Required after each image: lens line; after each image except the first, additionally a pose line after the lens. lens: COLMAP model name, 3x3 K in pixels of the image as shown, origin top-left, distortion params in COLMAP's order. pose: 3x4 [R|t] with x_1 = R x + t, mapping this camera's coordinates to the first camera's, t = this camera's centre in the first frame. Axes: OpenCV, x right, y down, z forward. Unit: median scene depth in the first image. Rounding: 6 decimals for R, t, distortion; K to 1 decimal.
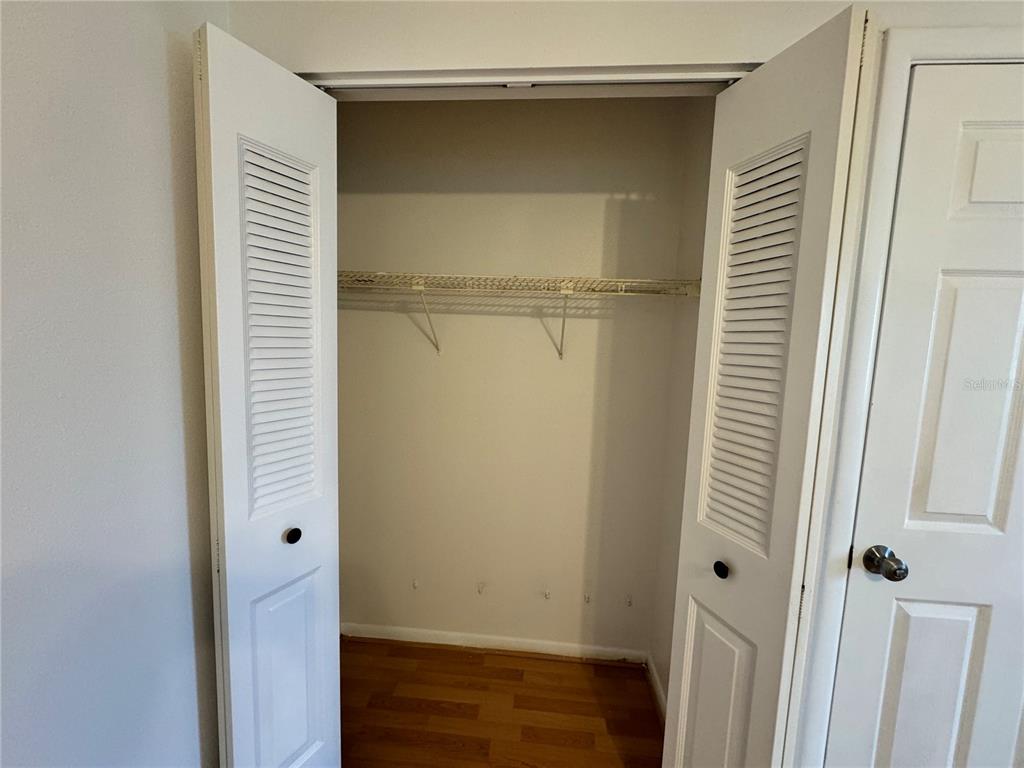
lens RADIAL K [[409.0, 0, 514.0], [0, 409.0, 383.0], [0, 0, 1]] dist [-0.001437, -0.000222]
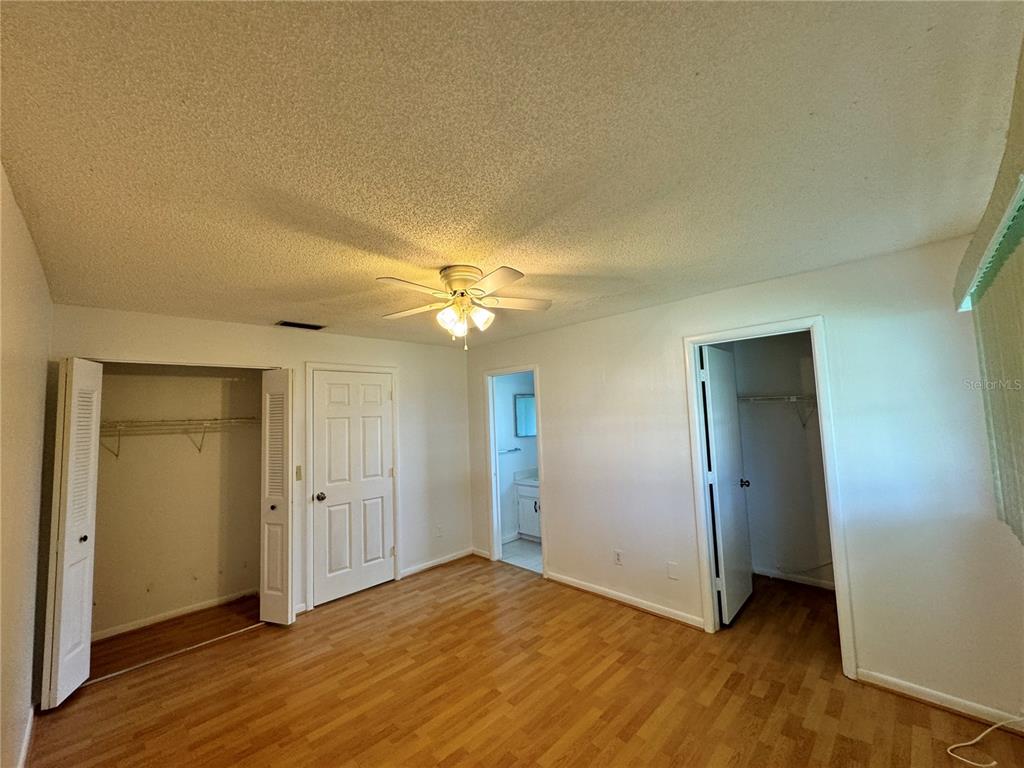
lens RADIAL K [[409.0, 0, 514.0], [0, 409.0, 383.0], [0, 0, 1]] dist [-0.001437, -0.000222]
pose [[0.642511, 0.000786, 0.766276, -0.518370], [0.141293, 0.982731, -0.119480, 0.076231], [-0.753138, 0.185037, 0.631304, -1.817681]]
